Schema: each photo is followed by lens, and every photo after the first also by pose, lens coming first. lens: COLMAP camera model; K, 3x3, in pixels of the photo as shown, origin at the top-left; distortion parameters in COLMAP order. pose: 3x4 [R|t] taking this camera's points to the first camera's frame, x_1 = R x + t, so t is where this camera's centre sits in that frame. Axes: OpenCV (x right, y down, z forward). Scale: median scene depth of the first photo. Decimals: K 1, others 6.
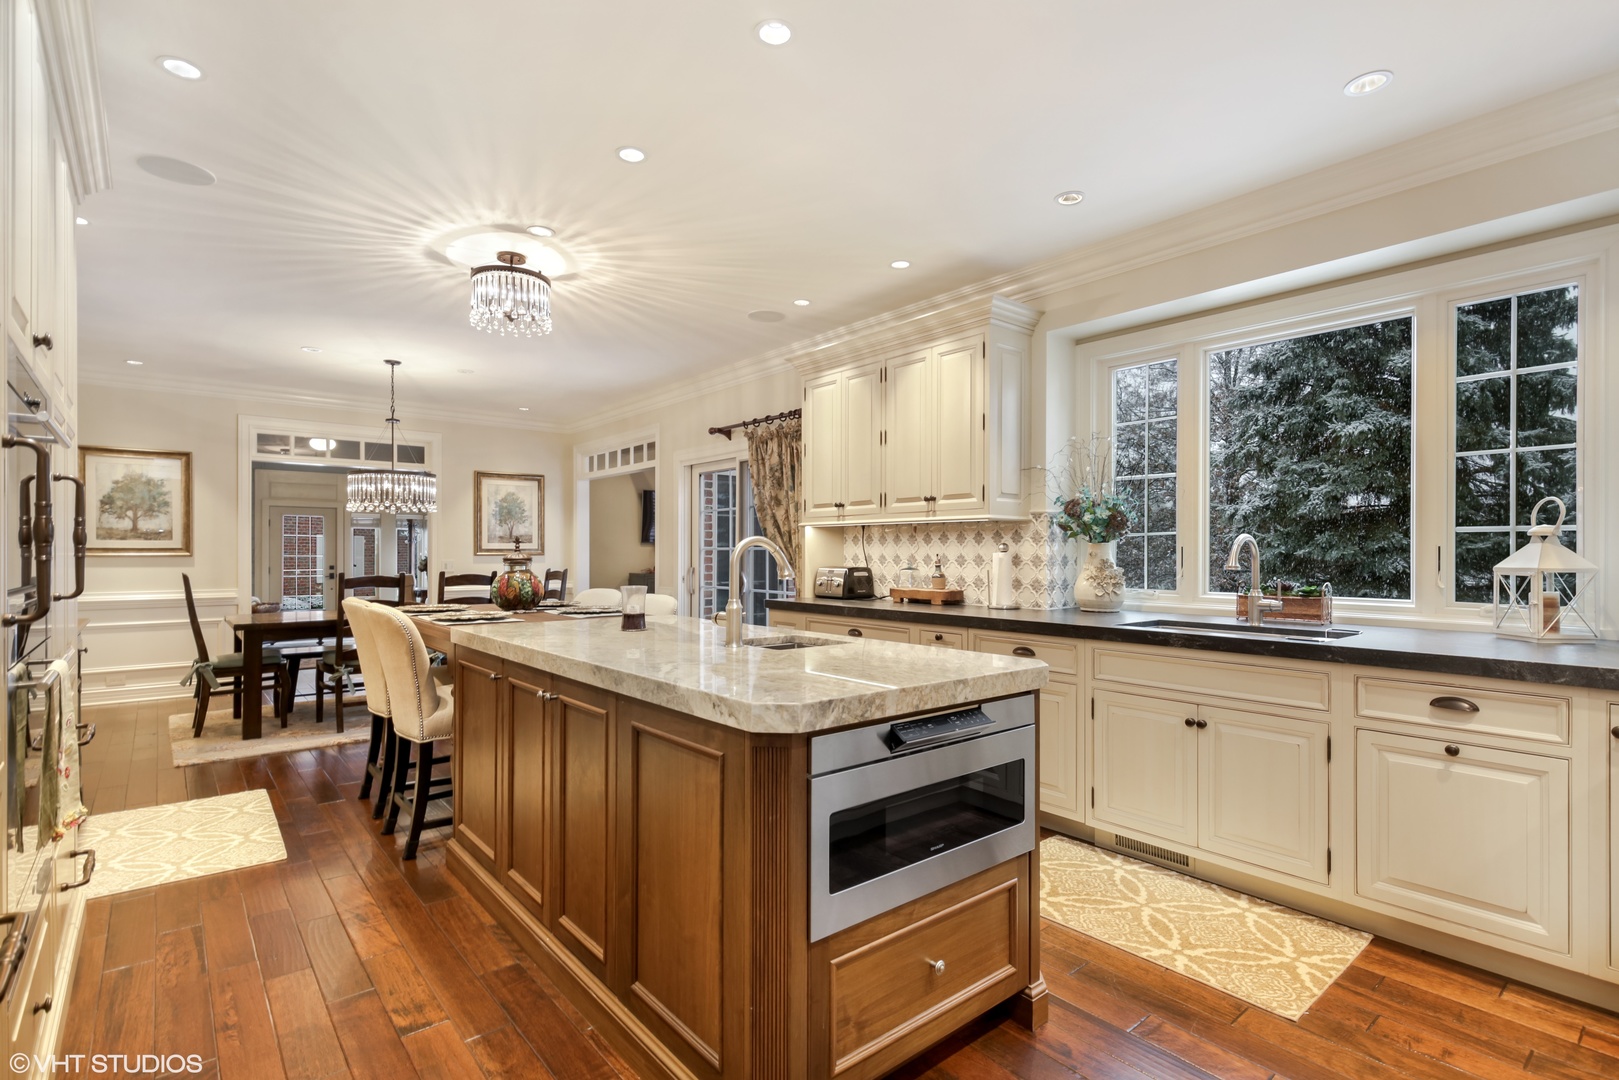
lens RADIAL K [[783.6, 0, 810.9], [0, 783.6, 550.7], [0, 0, 1]] dist [-0.001484, -0.000382]
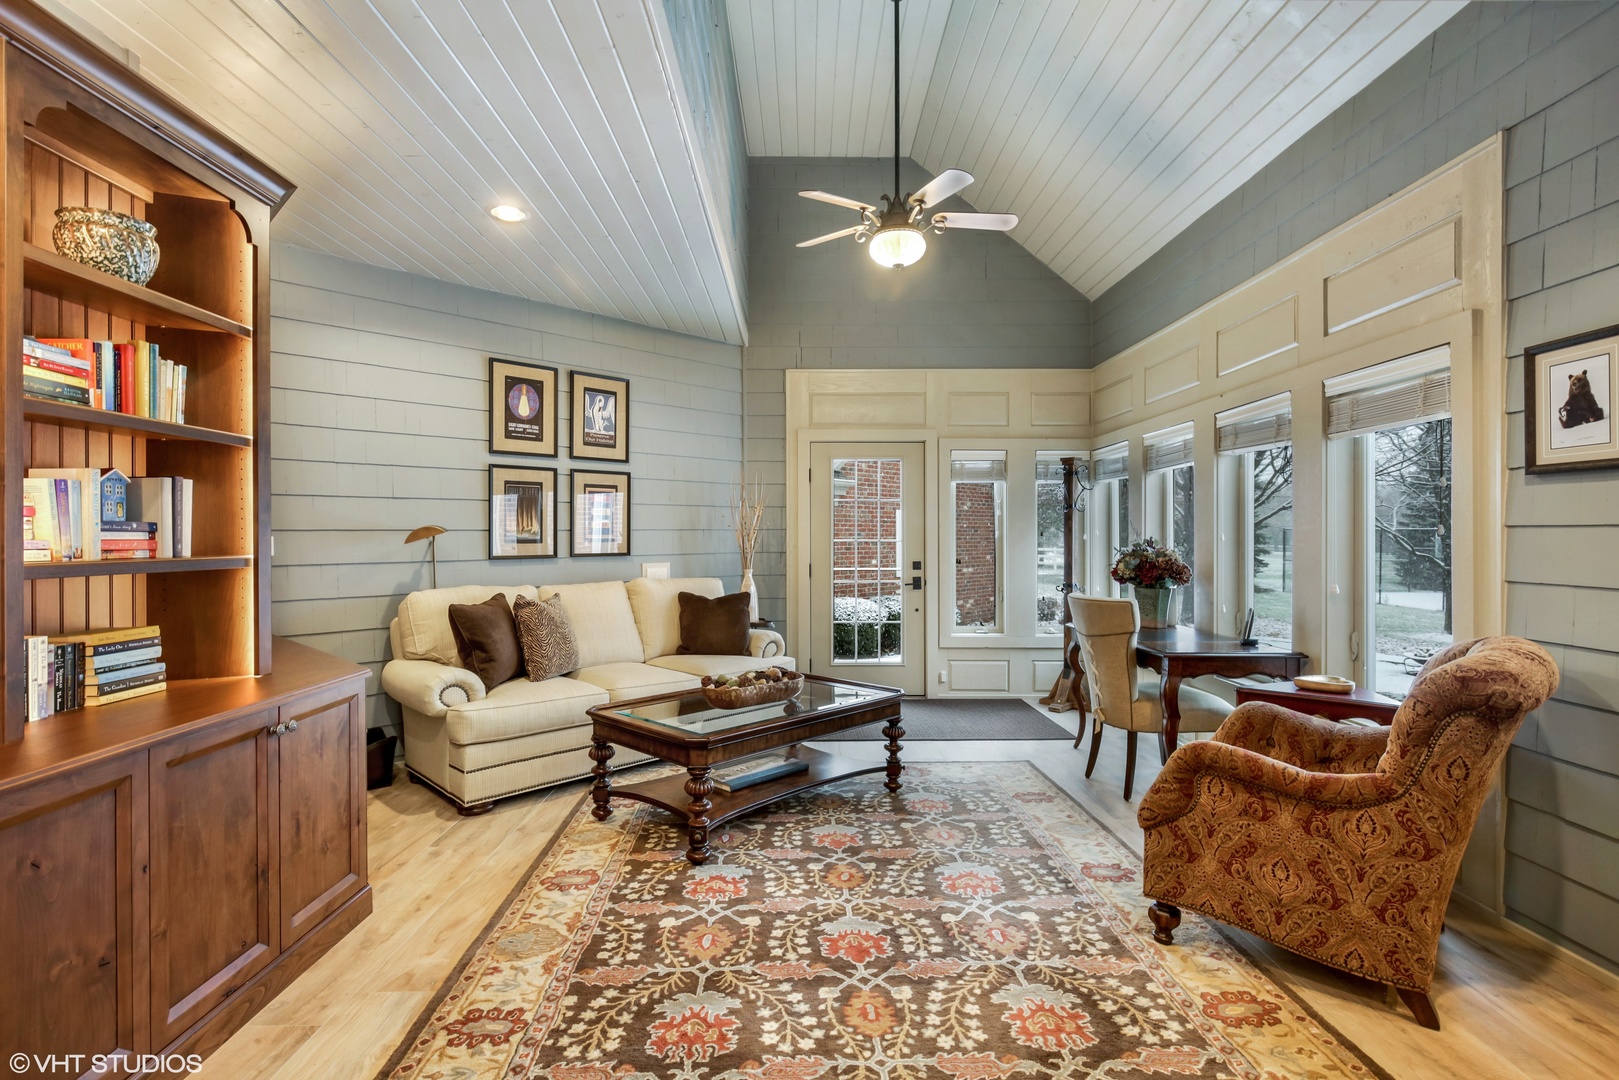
lens RADIAL K [[783.6, 0, 810.1], [0, 783.6, 537.4], [0, 0, 1]] dist [-0.001484, -0.000382]
pose [[0.776687, 0.002672, -0.629882, -0.354494], [0.002124, 0.999974, 0.006861, 0.001171], [0.629884, -0.006666, 0.776661, 0.576967]]
